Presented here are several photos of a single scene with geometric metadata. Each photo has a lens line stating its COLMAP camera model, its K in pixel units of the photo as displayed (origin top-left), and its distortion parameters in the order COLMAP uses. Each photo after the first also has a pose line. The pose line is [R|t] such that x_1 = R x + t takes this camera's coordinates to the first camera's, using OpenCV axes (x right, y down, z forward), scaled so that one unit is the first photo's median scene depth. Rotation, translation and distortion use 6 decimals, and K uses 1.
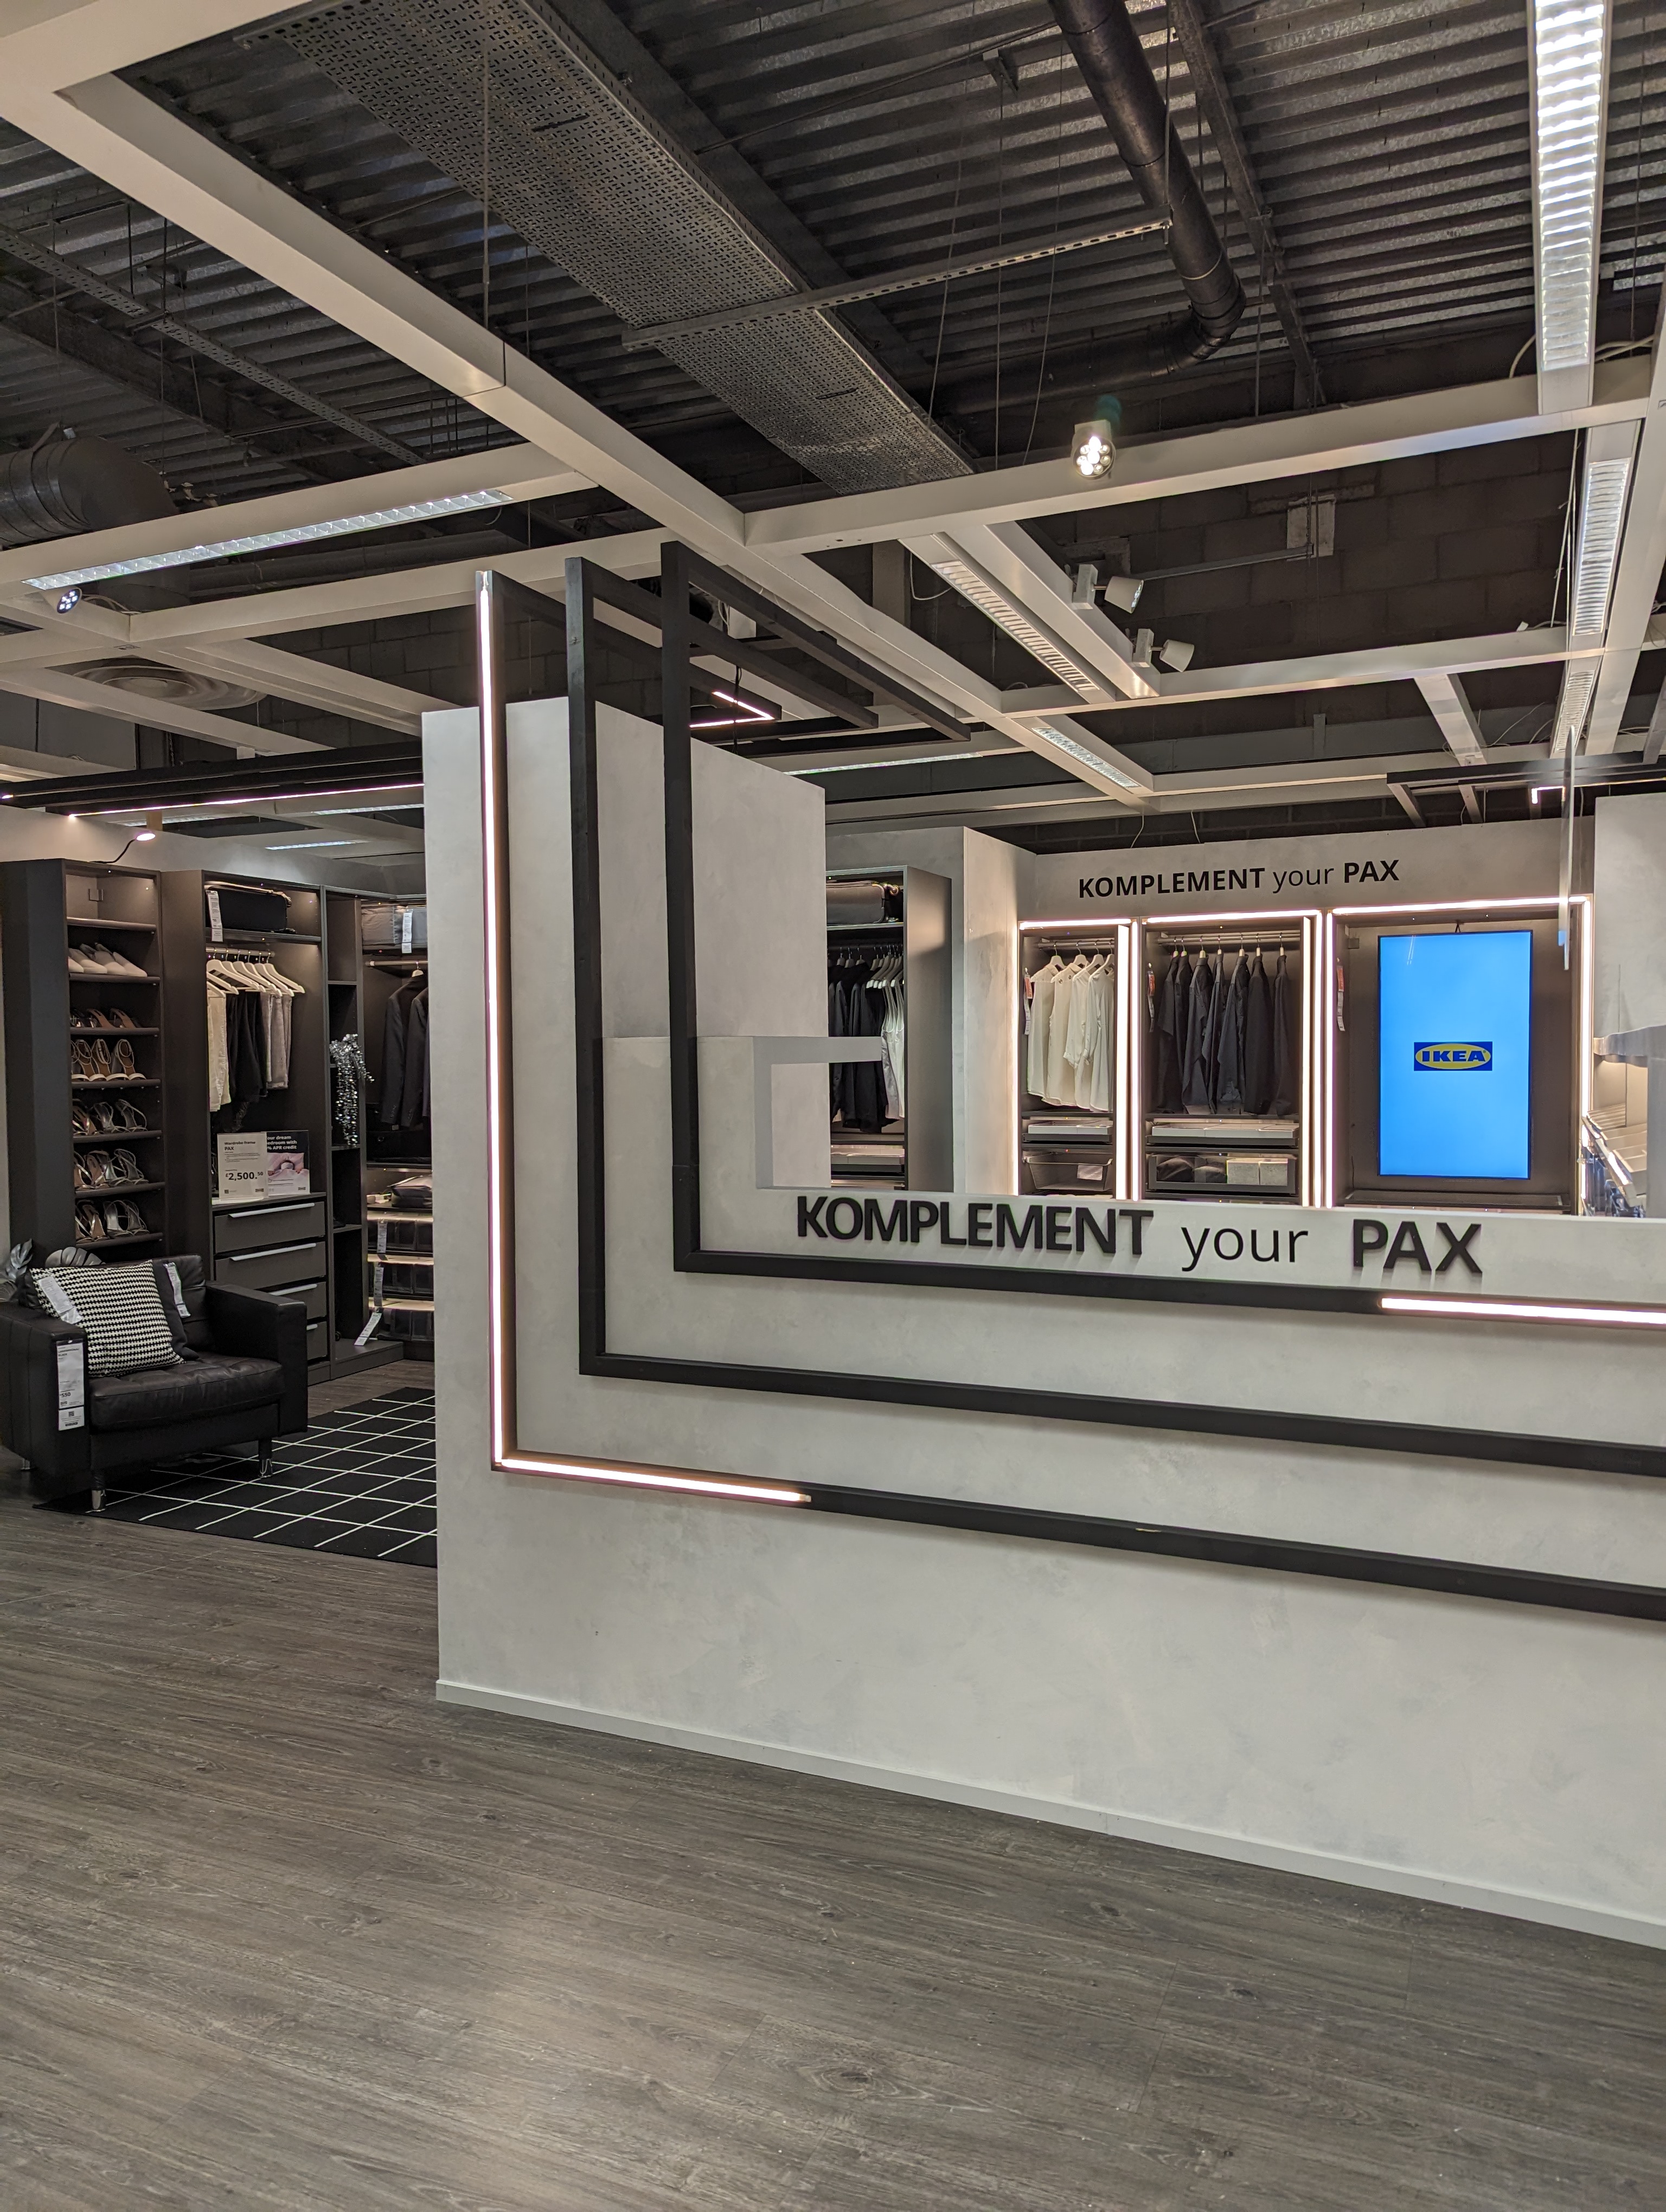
lens RADIAL K [[1551.1, 0, 830.5], [0, 1551.1, 1096.8], [0, 0, 1]] dist [0.047184, -0.036644]
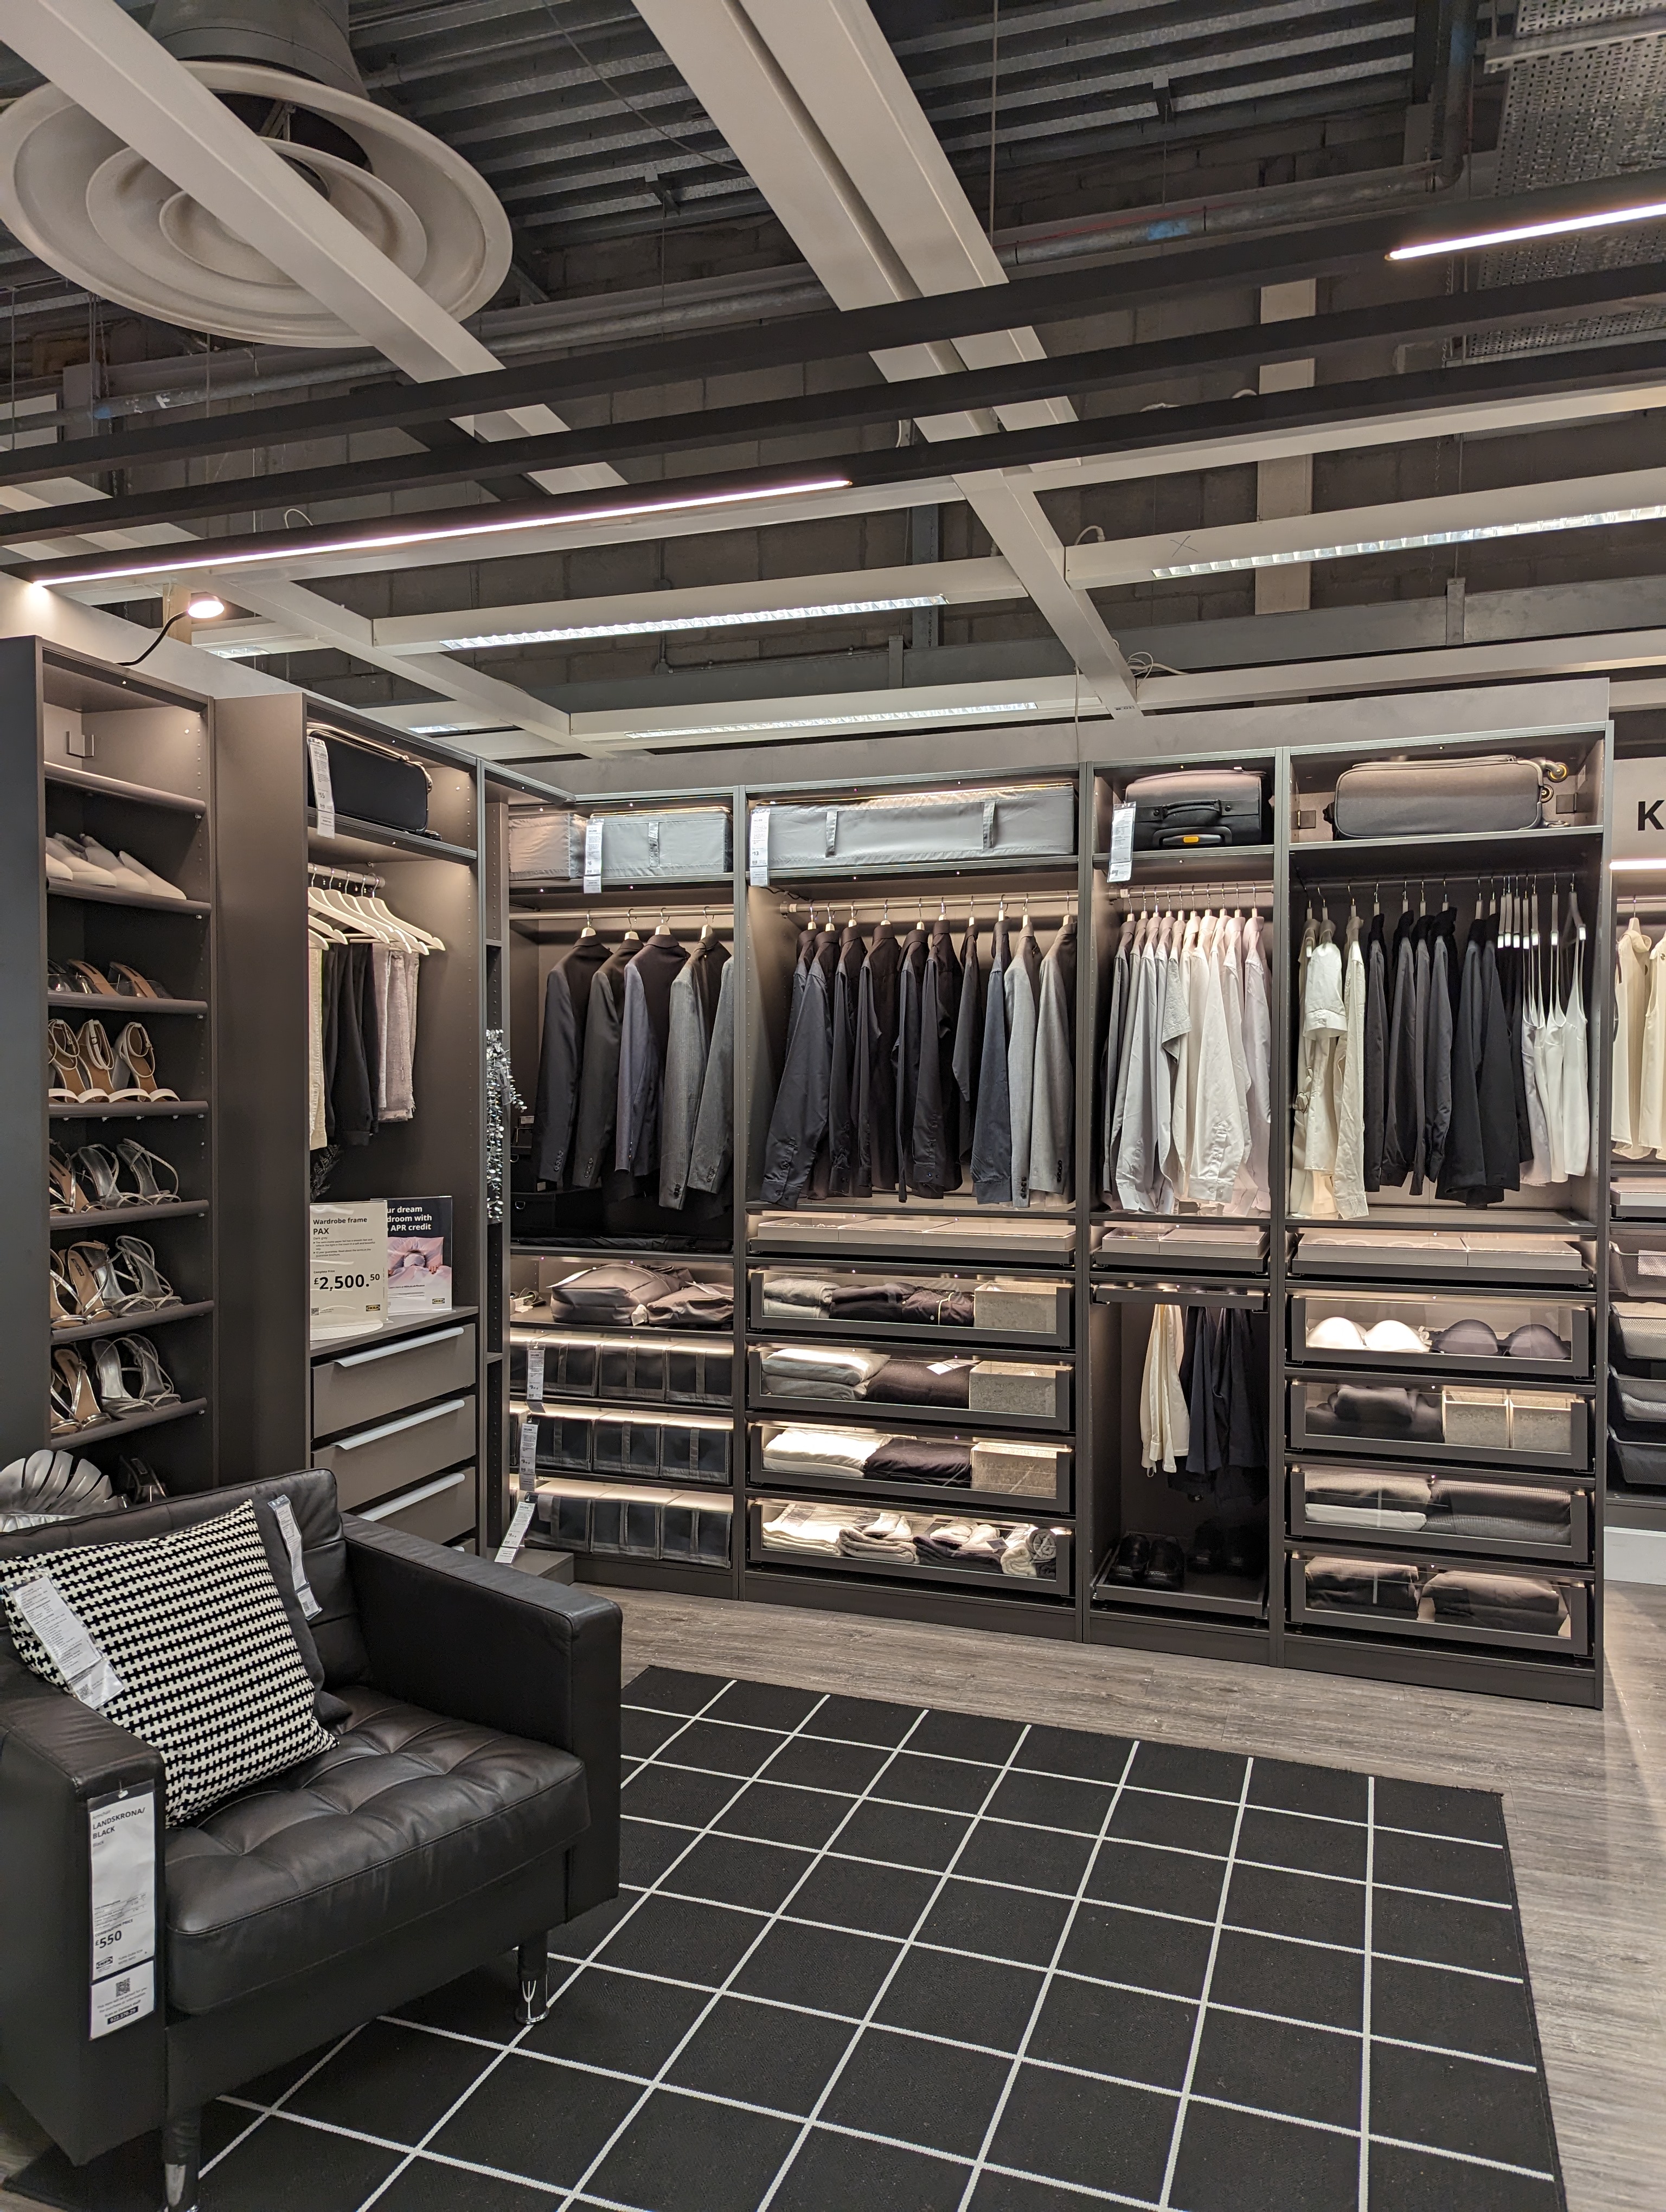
lens RADIAL K [[1551.1, 0, 831.7], [0, 1551.1, 1108.2], [0, 0, 1]] dist [0.047184, -0.036644]
pose [[0.995659, 0.008660, 0.092668, -0.252889], [-0.007129, 0.999833, -0.016844, -0.001558], [-0.092798, 0.016110, 0.995555, 0.435606]]
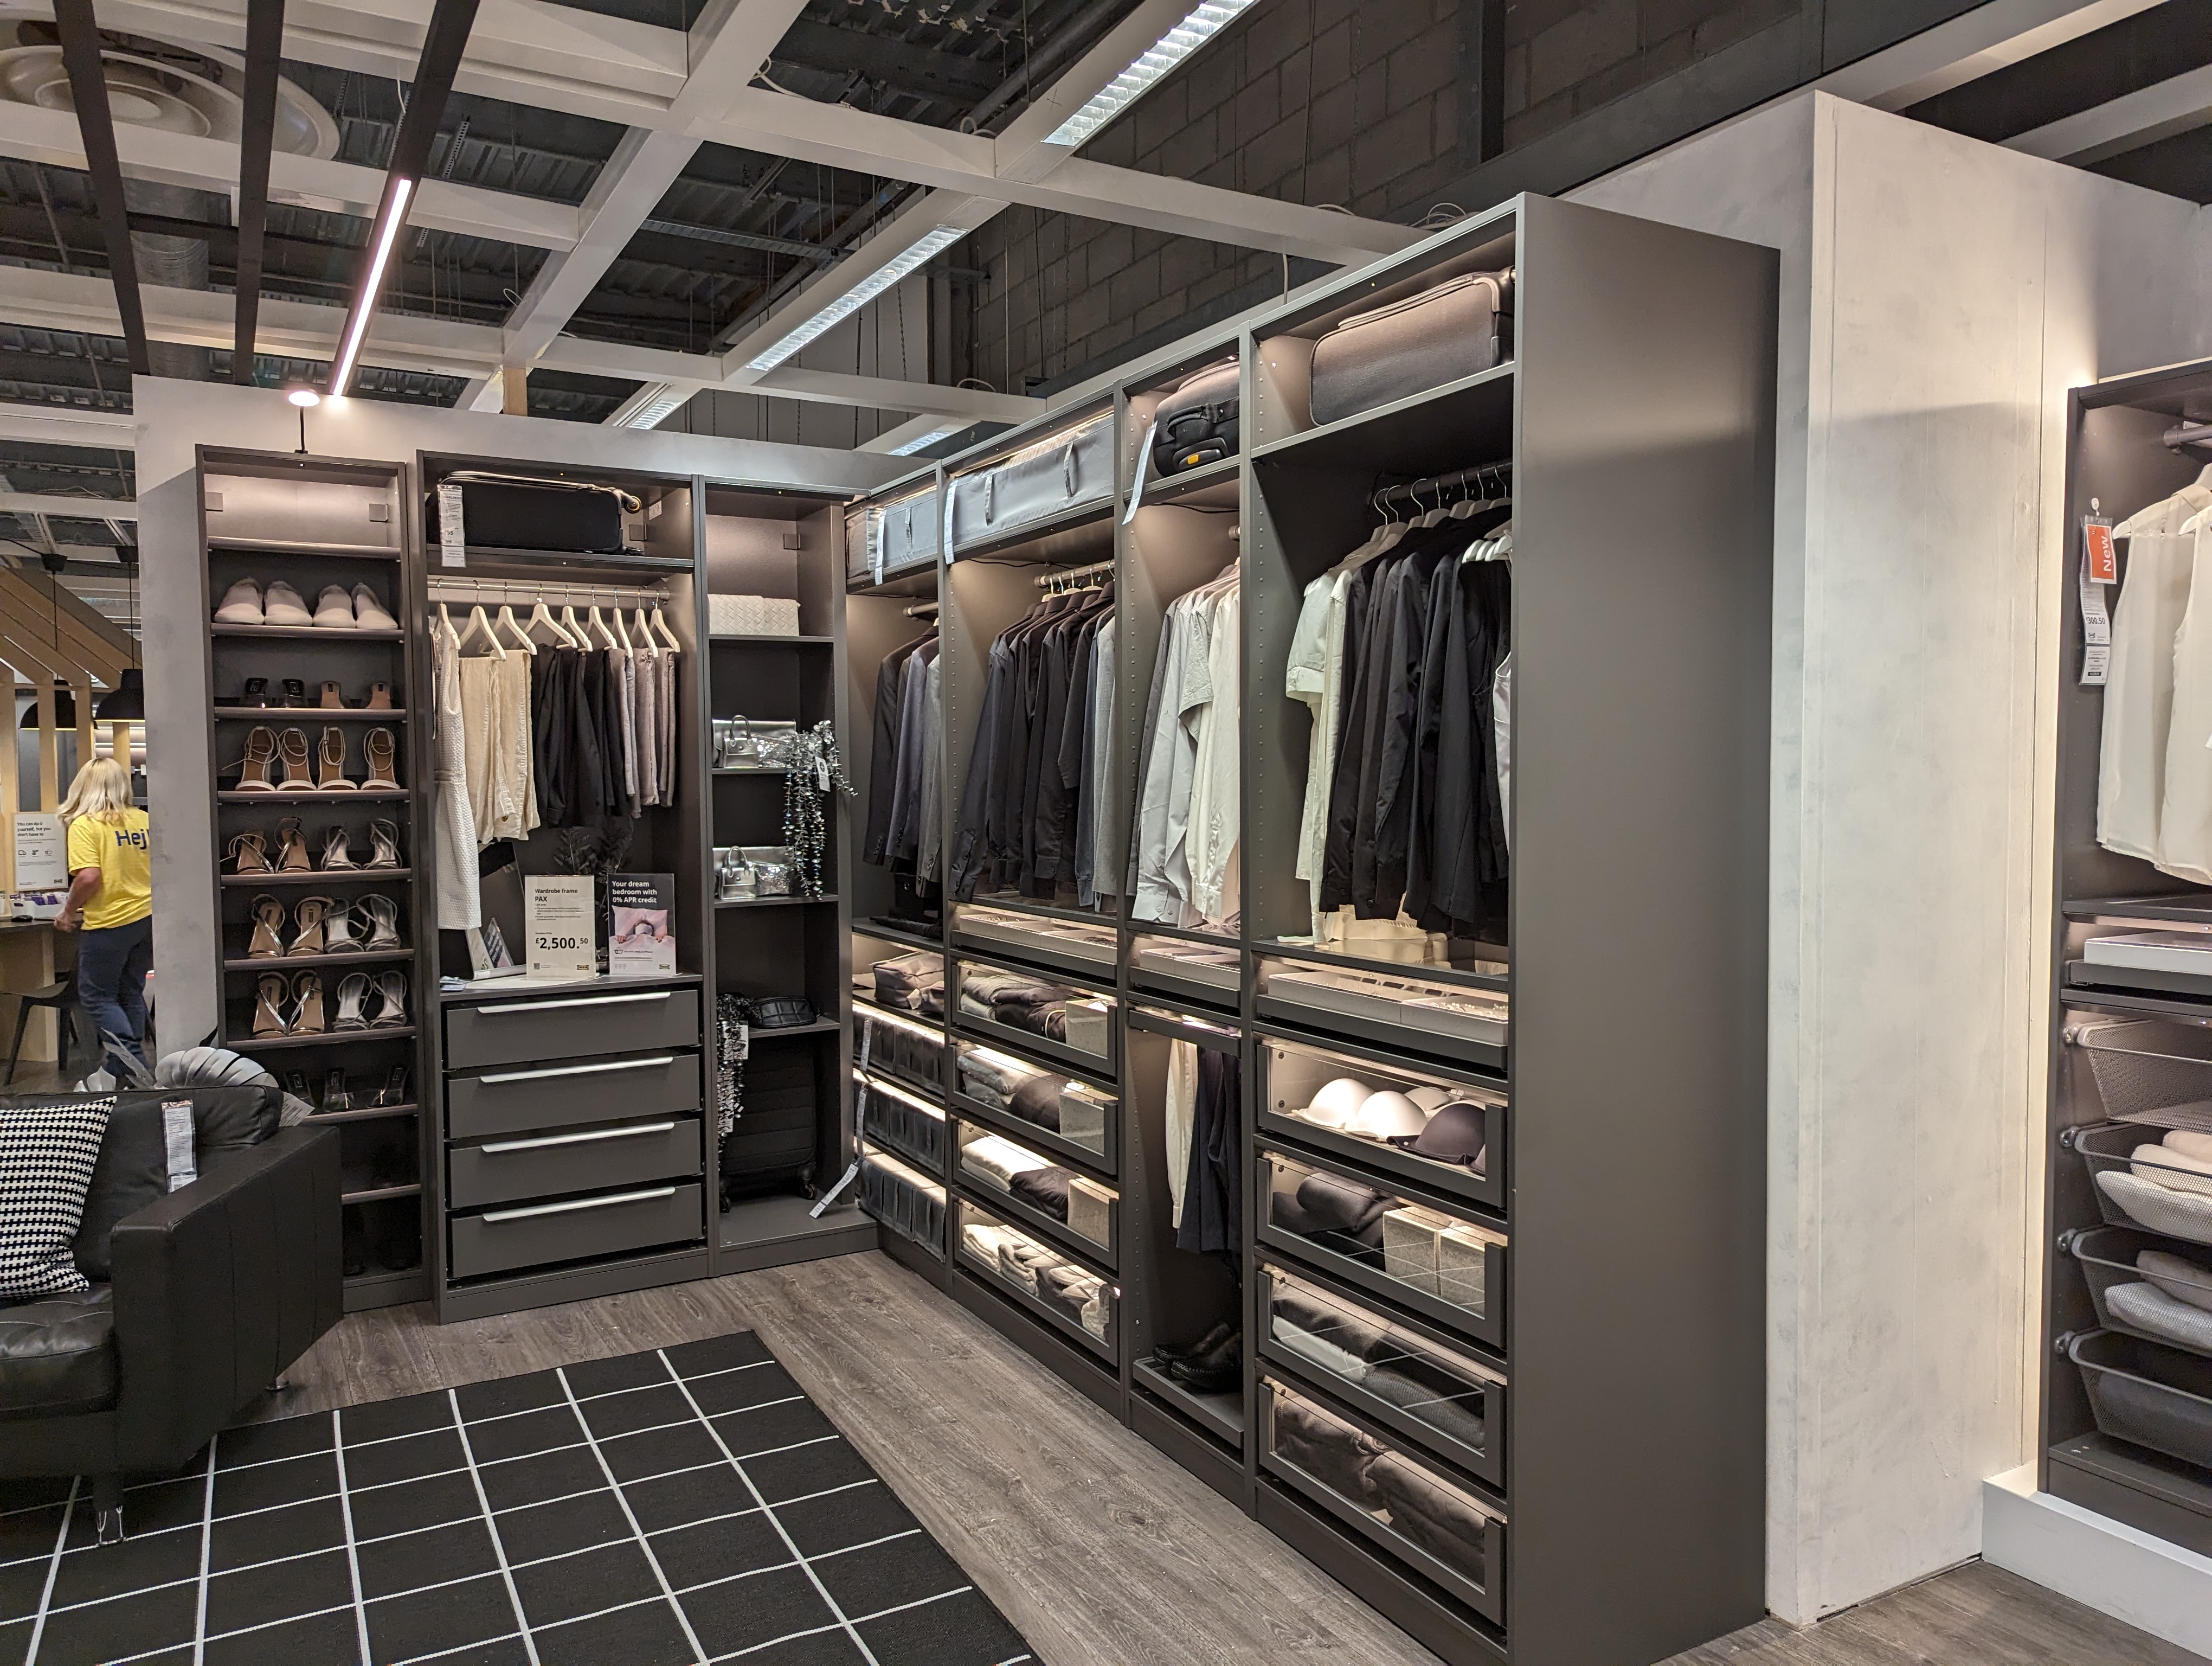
lens RADIAL K [[1551.1, 0, 1104.8], [0, 1551.1, 834.0], [0, 0, 1]] dist [0.047184, -0.036644]
pose [[0.809955, 0.025947, -0.585917, 0.167283], [-0.015701, 0.999622, 0.022563, -0.010986], [0.586281, -0.009075, 0.810057, 0.602835]]
